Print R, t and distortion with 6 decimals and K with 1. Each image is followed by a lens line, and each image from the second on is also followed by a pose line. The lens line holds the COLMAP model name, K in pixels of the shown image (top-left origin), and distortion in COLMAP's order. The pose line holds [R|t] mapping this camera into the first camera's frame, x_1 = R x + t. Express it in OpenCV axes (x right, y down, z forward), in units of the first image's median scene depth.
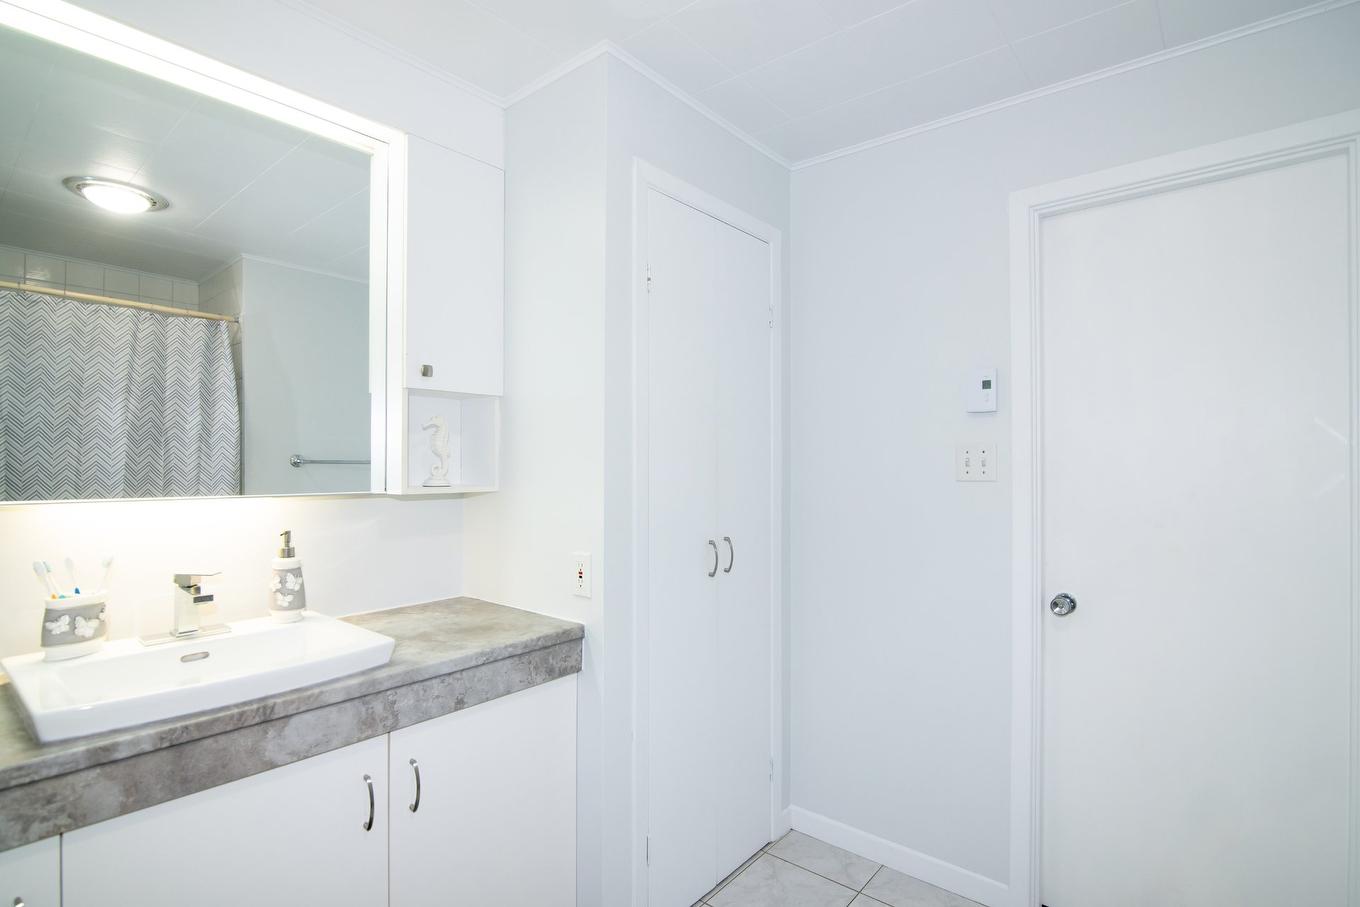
lens RADIAL K [[654.8, 0, 680.4], [0, 654.8, 458.8], [0, 0, 1]] dist [-0.006498, -0.000792]
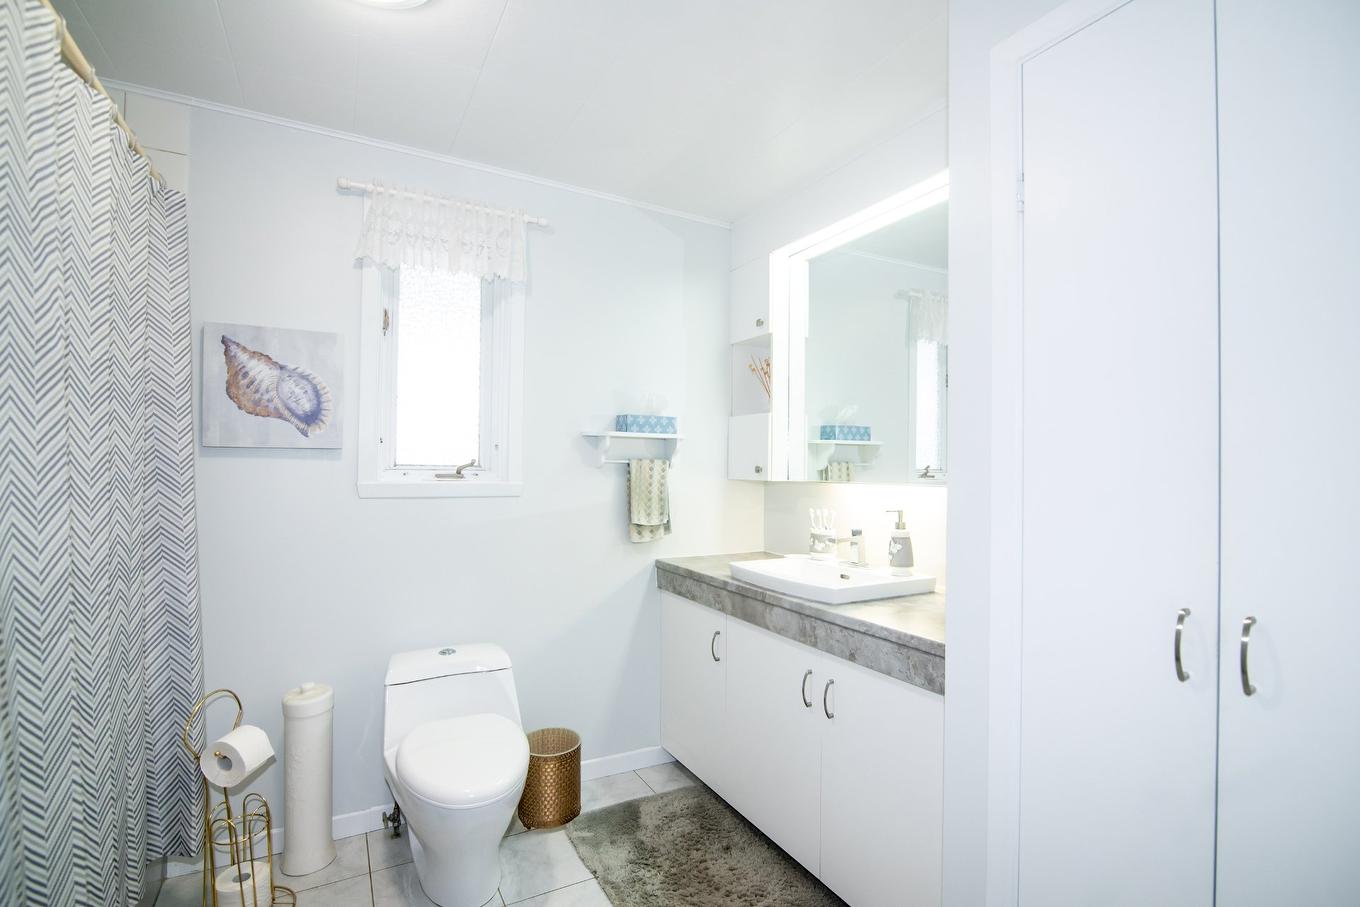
lens RADIAL K [[654.8, 0, 680.1], [0, 654.8, 458.4], [0, 0, 1]] dist [-0.006498, -0.000792]
pose [[-0.366865, -0.015583, -0.930144, 0.997752], [-0.000109, 0.999860, -0.016709, 0.029048], [0.930274, -0.006029, -0.366815, 1.254074]]
